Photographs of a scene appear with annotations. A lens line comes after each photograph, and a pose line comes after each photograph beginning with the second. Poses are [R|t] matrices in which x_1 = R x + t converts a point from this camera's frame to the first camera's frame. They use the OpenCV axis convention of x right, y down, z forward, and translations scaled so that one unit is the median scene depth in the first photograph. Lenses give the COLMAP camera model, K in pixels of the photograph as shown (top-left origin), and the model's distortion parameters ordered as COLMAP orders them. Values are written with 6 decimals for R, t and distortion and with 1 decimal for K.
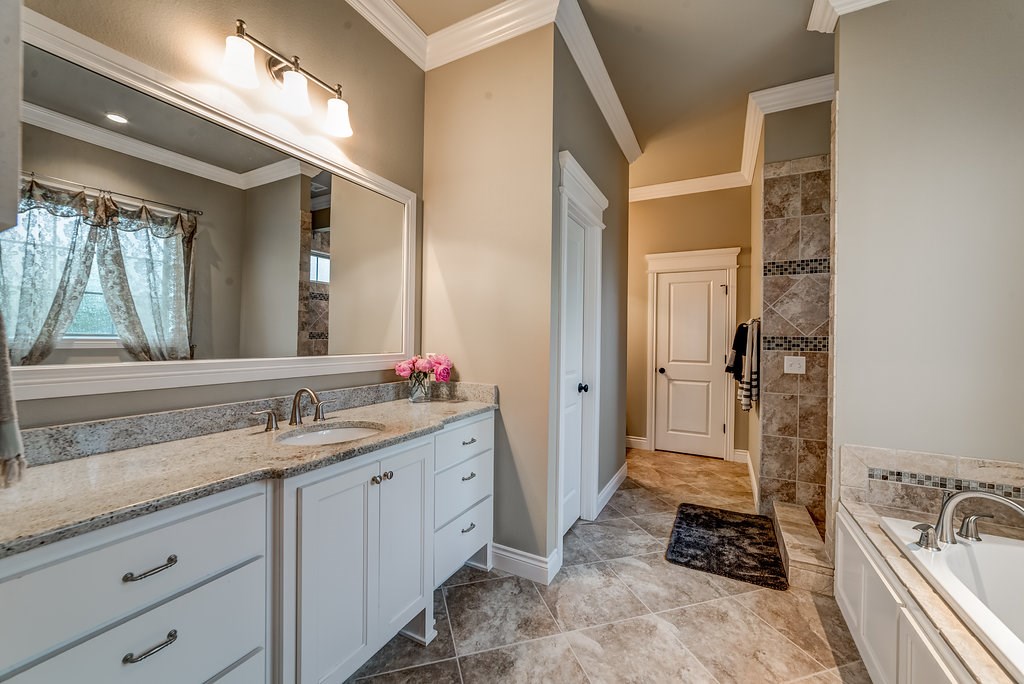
lens RADIAL K [[398.4, 0, 512.5], [0, 398.4, 341.0], [0, 0, 1]] dist [-0.002787, 0.003258]
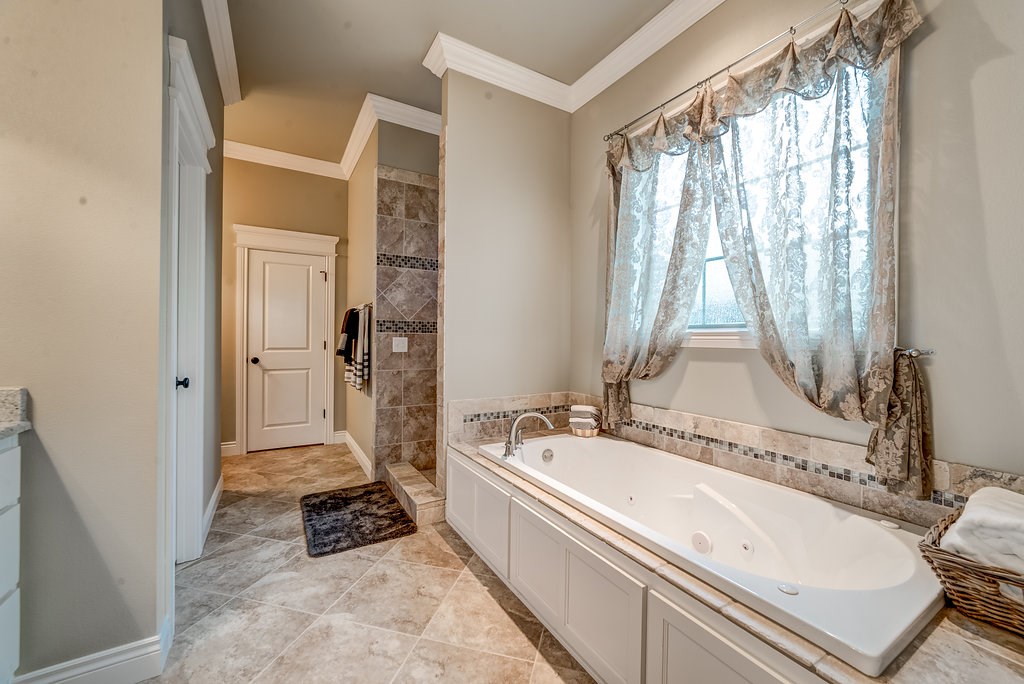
lens RADIAL K [[398.4, 0, 509.4], [0, 398.4, 337.6], [0, 0, 1]] dist [-0.002787, 0.003258]
pose [[0.533550, -0.010251, 0.845707, -0.126762], [0.002878, 0.999943, 0.010305, 0.031279], [-0.845764, -0.003065, 0.533548, 0.110875]]
